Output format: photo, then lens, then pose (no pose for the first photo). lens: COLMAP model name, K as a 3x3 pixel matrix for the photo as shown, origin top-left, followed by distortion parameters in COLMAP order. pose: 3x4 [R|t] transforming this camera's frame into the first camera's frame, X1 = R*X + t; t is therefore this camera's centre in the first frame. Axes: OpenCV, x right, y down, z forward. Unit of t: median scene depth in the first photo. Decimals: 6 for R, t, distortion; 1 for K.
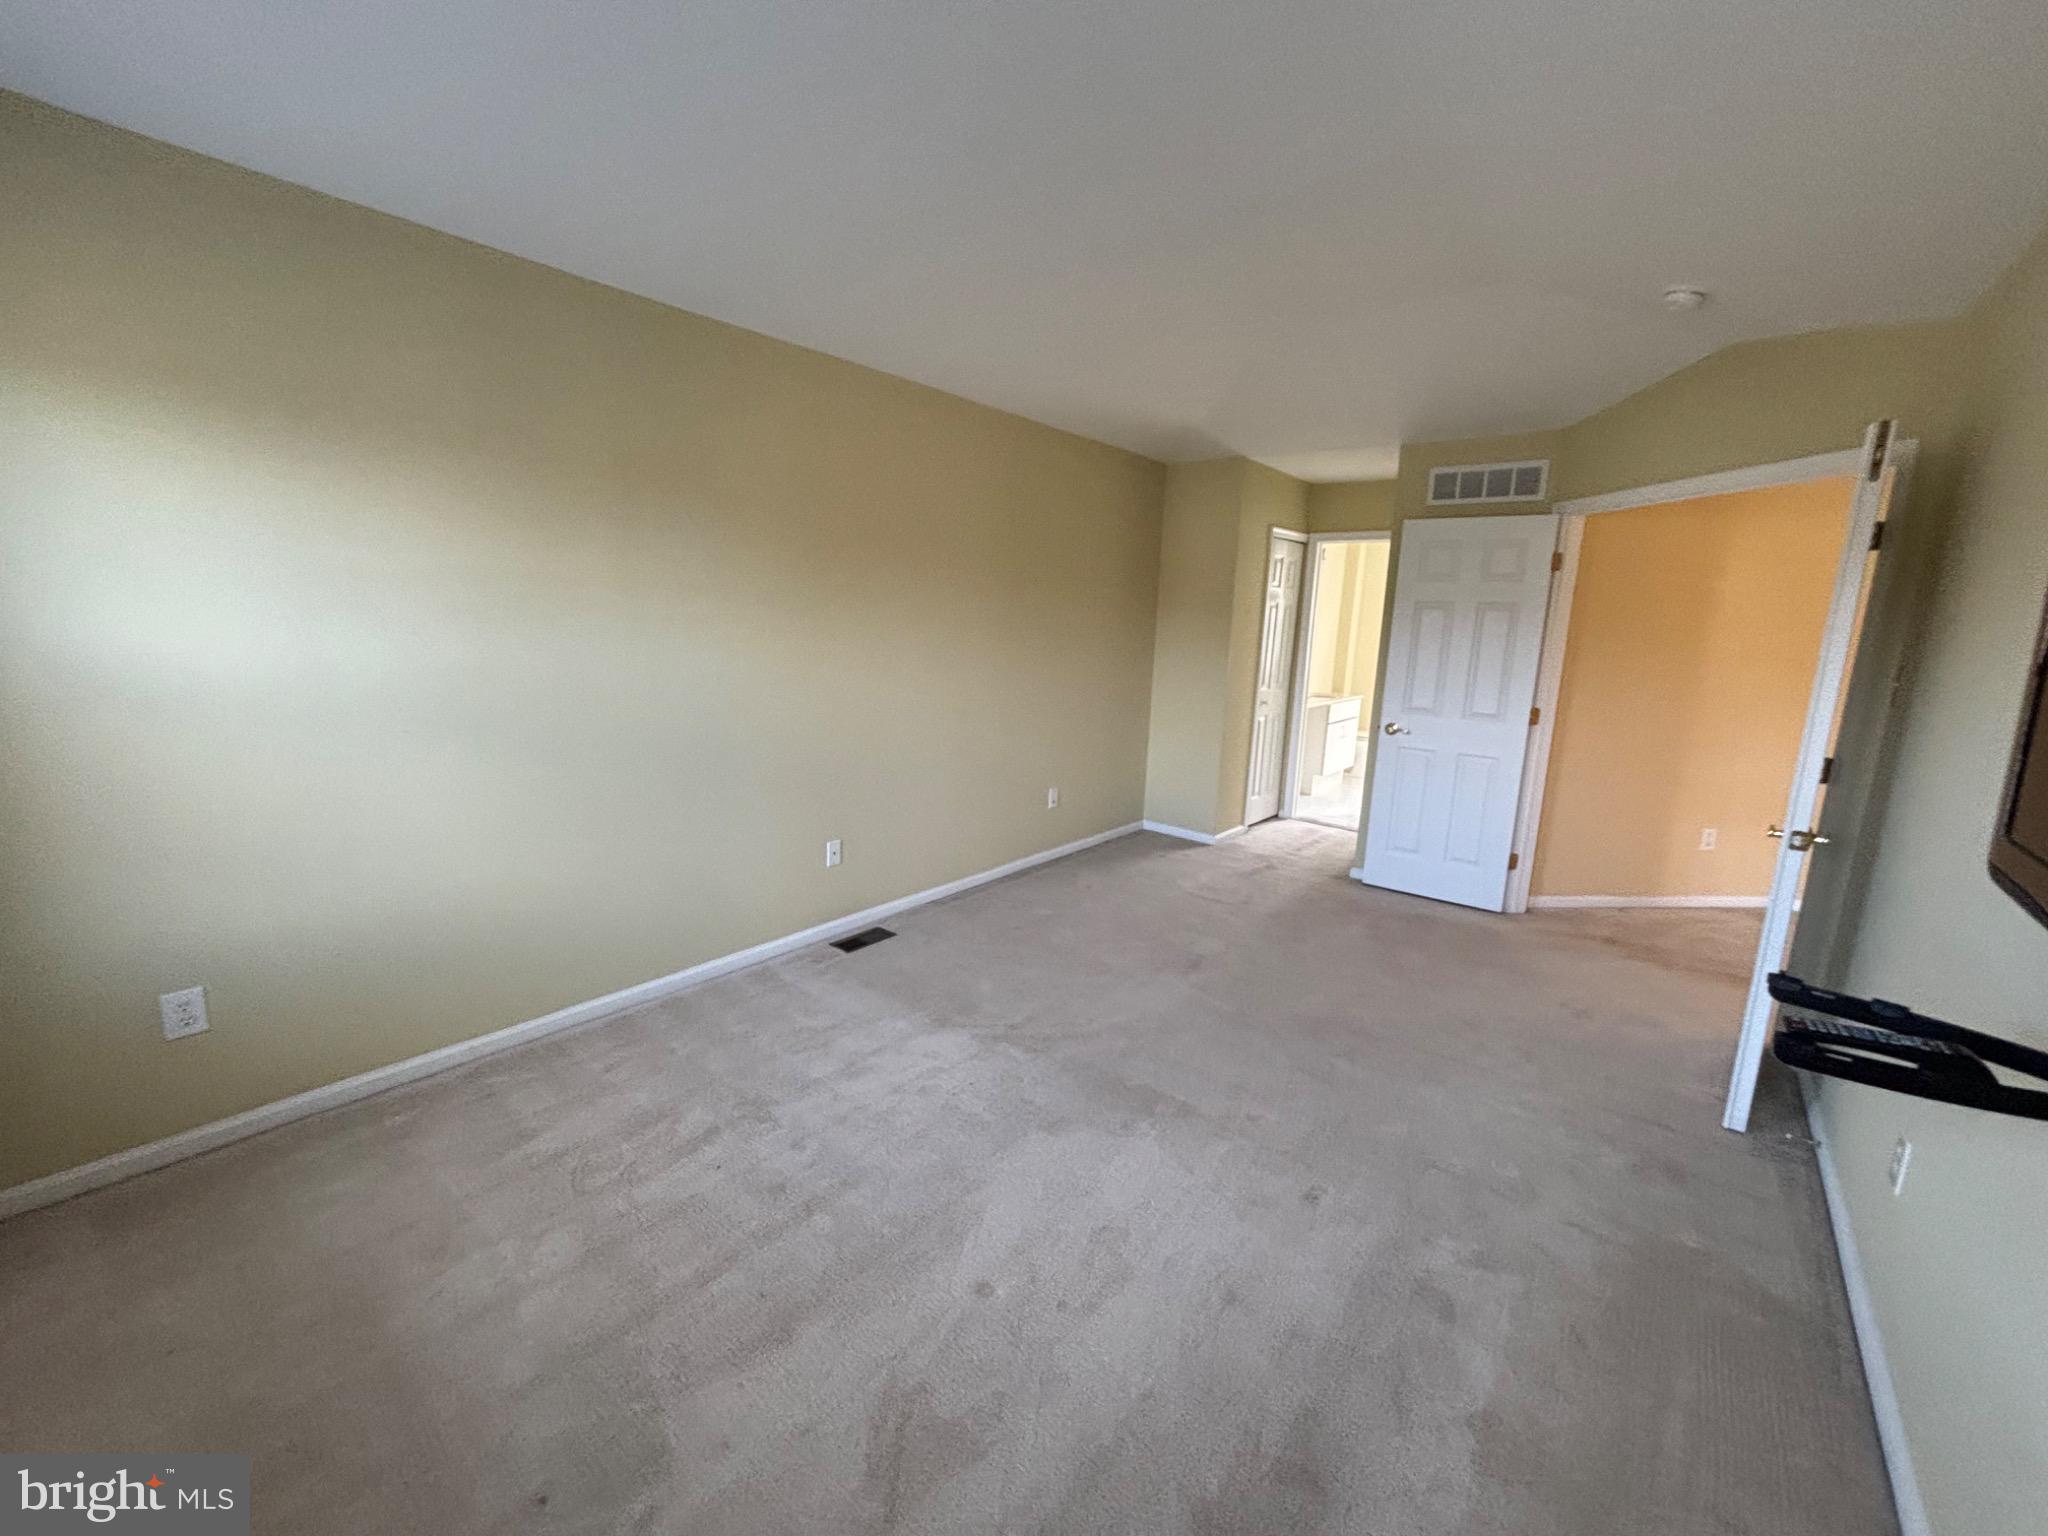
lens RADIAL K [[828.1, 0, 1020.9], [0, 828.1, 769.5], [0, 0, 1]] dist [0.000347, 0.000820]
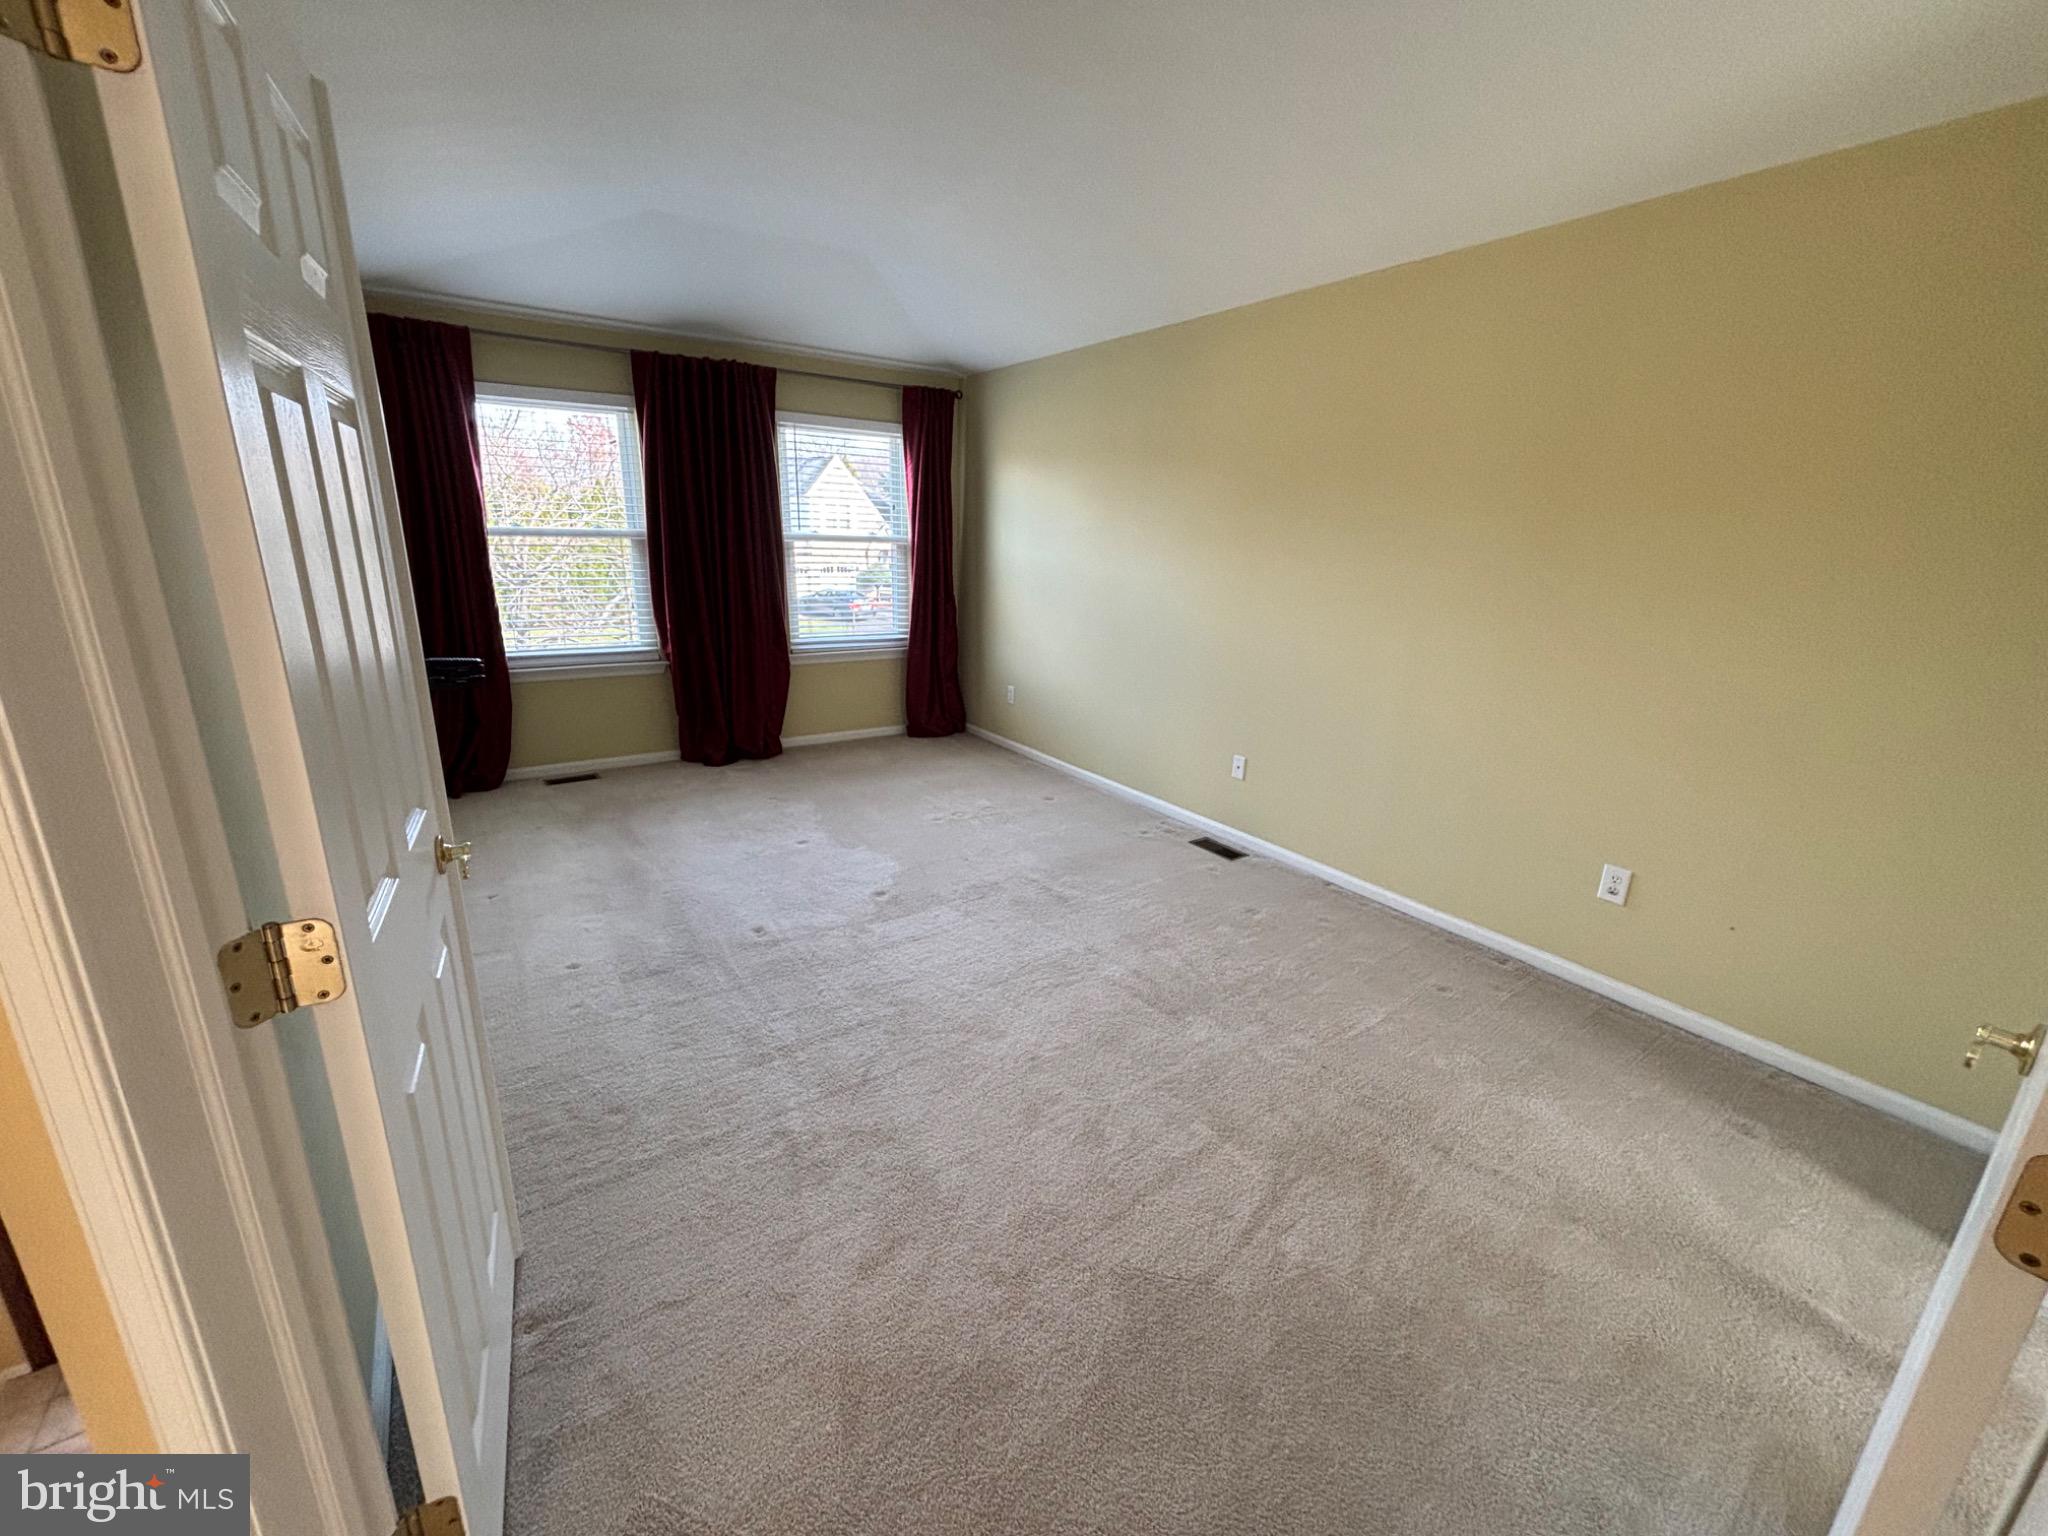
lens RADIAL K [[828.1, 0, 1008.8], [0, 828.1, 756.2], [0, 0, 1]] dist [0.000347, 0.000820]
pose [[-0.307599, 0.225400, -0.924434, 0.881802], [-0.192321, 0.936758, 0.292398, -0.175458], [0.931878, 0.267729, -0.244797, 0.984052]]
